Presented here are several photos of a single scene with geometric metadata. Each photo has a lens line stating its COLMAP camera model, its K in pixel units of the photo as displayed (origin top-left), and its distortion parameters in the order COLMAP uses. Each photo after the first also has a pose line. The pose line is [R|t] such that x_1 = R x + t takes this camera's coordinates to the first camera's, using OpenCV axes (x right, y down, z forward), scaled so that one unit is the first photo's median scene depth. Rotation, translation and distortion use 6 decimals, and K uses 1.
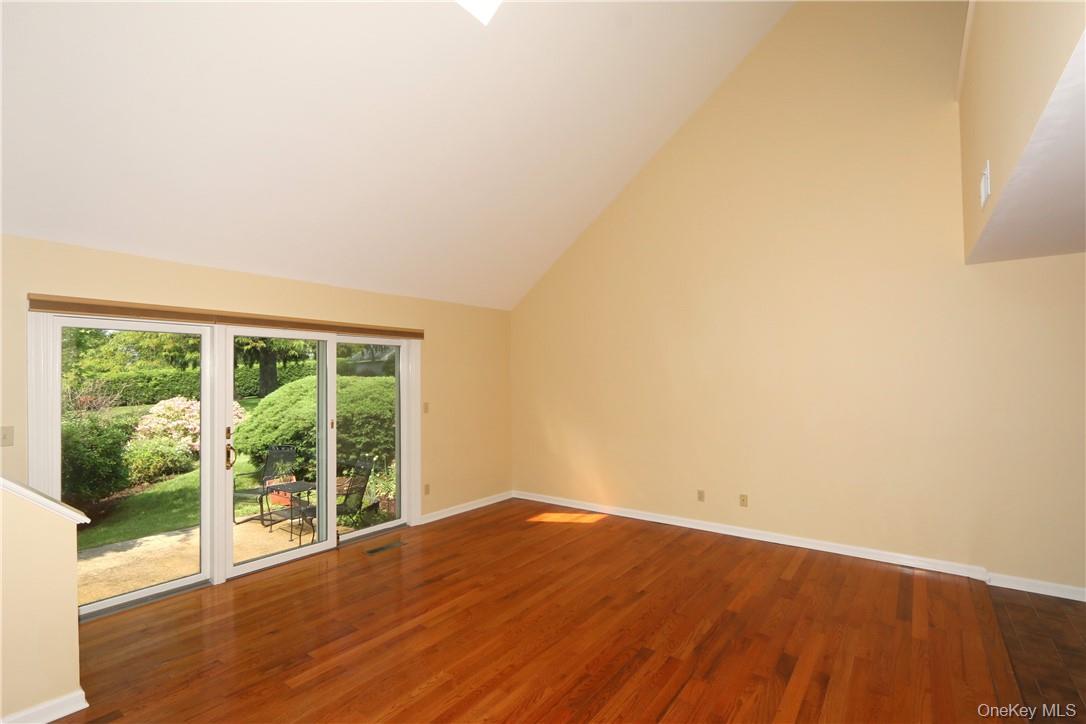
lens RADIAL K [[509.6, 0, 539.0], [0, 509.6, 358.1], [0, 0, 1]] dist [-0.012837, 0.001250]
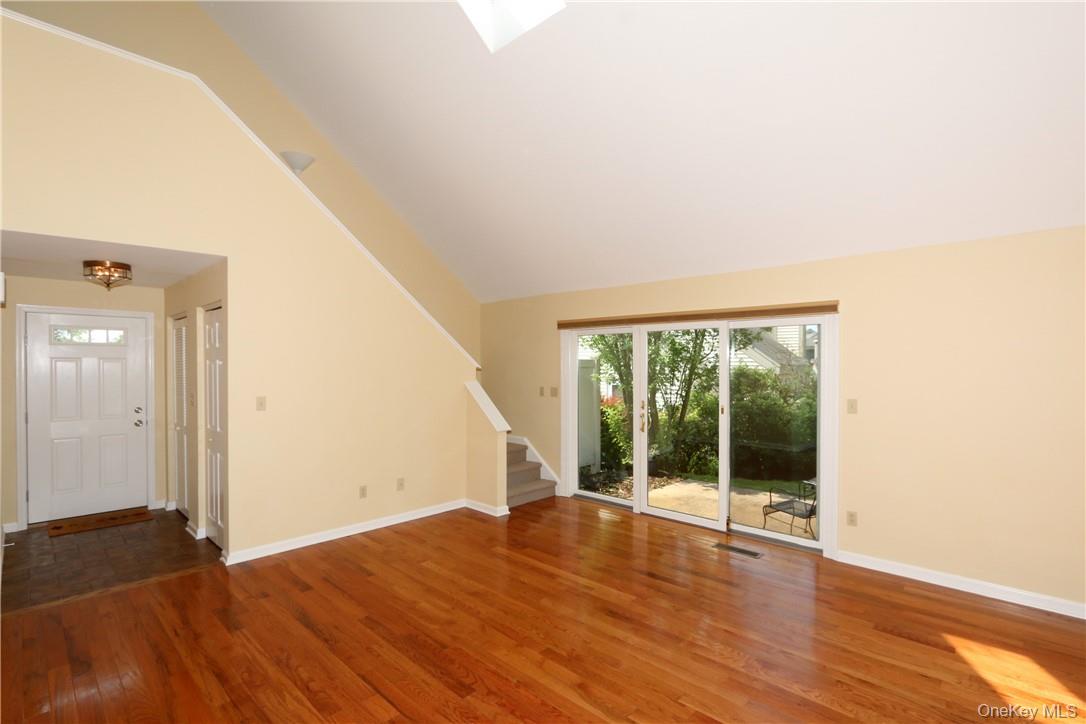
lens RADIAL K [[499.8, 0, 547.3], [0, 499.8, 371.2], [0, 0, 1]] dist [-0.012711, 0.001969]
pose [[-0.112643, 0.017692, -0.993478, 0.737328], [0.037573, 0.999202, 0.013534, 0.029518], [0.992925, -0.035803, -0.113218, 0.911420]]
